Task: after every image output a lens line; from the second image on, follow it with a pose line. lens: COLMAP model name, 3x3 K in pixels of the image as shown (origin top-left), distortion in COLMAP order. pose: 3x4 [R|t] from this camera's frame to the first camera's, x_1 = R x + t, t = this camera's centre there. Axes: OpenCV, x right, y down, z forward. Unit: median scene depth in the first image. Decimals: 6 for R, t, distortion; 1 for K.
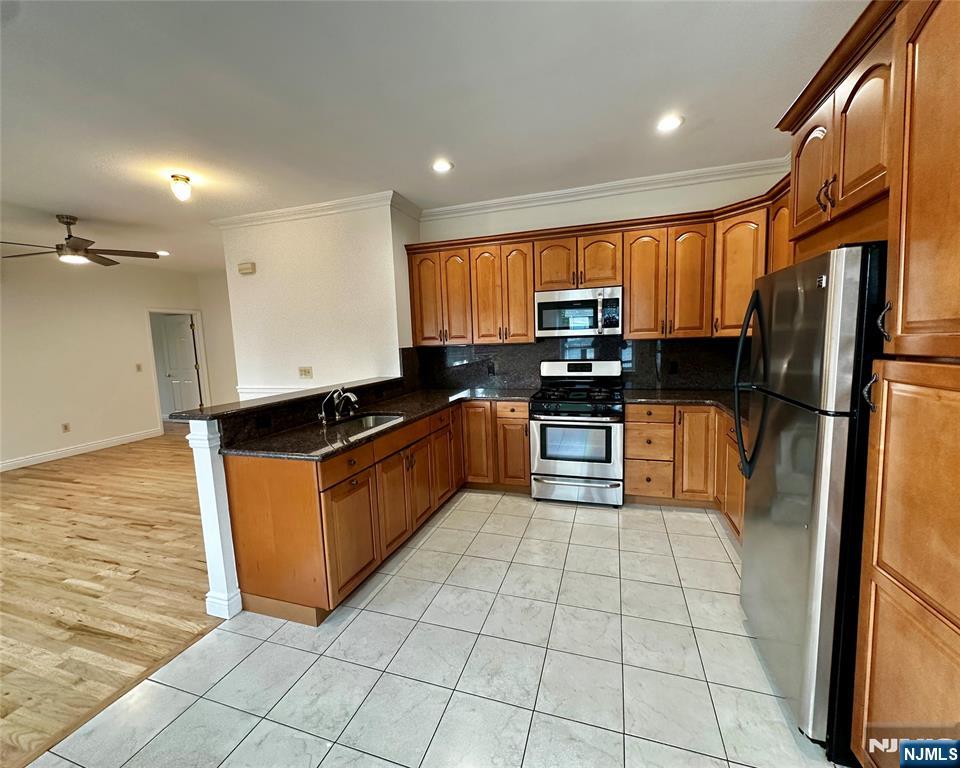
lens RADIAL K [[408.4, 0, 480.0], [0, 408.4, 384.0], [0, 0, 1]] dist [-0.001009, 0.000056]
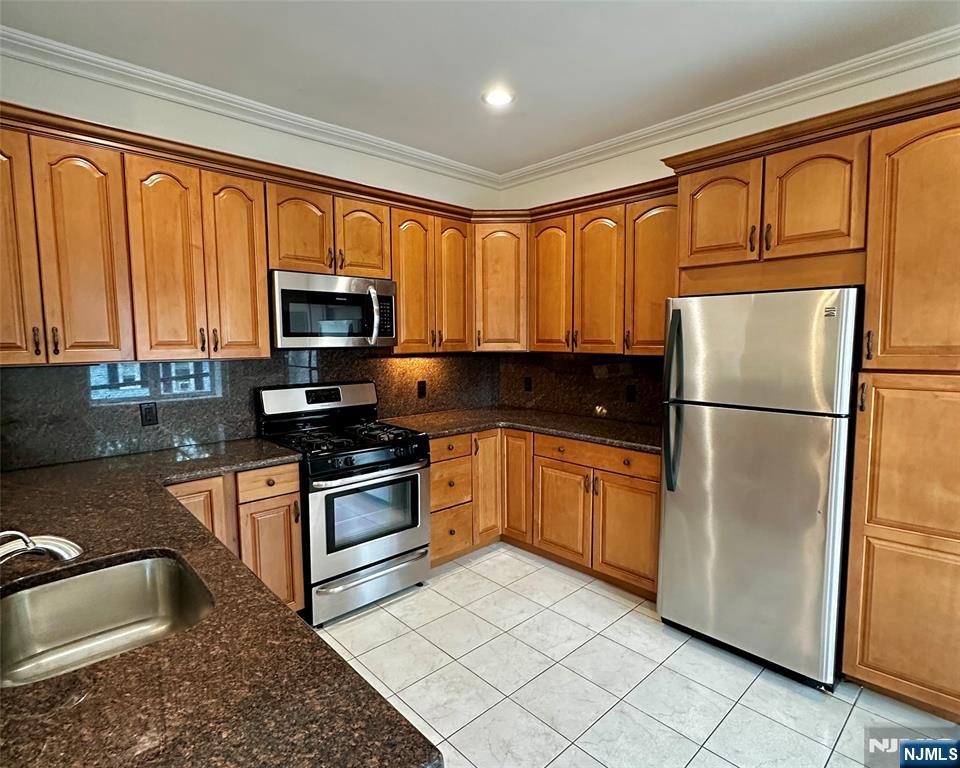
lens RADIAL K [[510.1, 0, 480.0], [0, 510.1, 384.0], [0, 0, 1]] dist [0.001245, 0.000324]
pose [[0.480850, -0.048234, 0.875475, -0.417198], [0.086563, 0.996219, 0.007342, -0.053135], [-0.872519, 0.072254, 0.483207, 0.473740]]
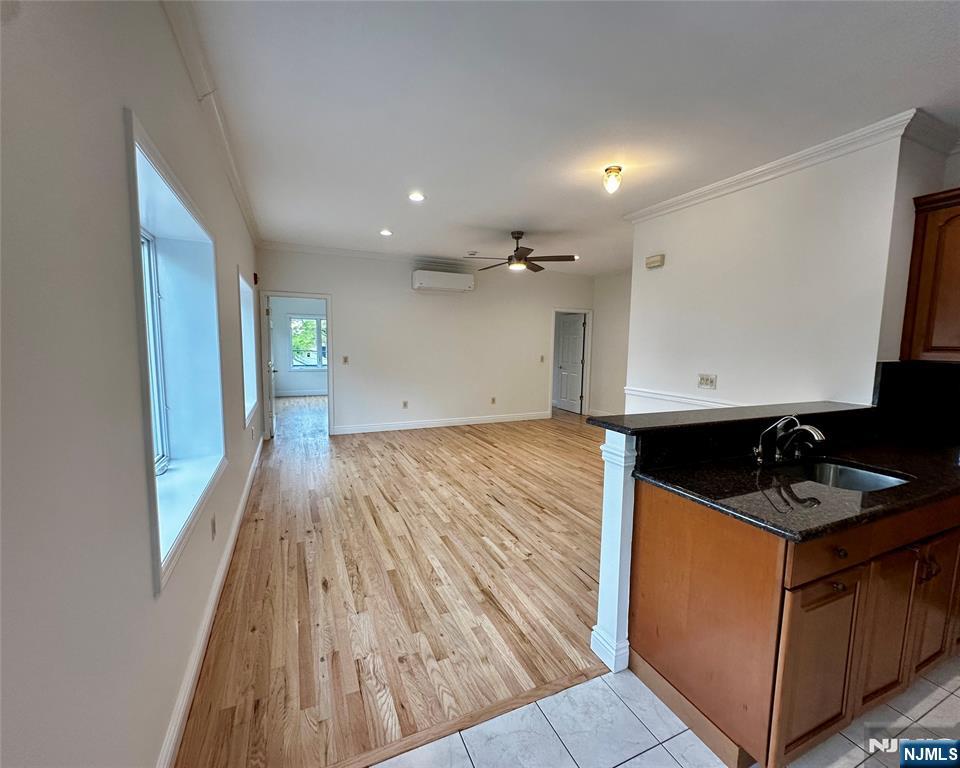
lens RADIAL K [[408.4, 0, 480.0], [0, 408.4, 384.0], [0, 0, 1]] dist [-0.001009, 0.000056]
pose [[0.673937, 0.121275, -0.728767, -0.171754], [-0.122533, 0.991121, 0.051620, -0.011851], [0.728556, 0.054510, 0.682814, 0.129897]]
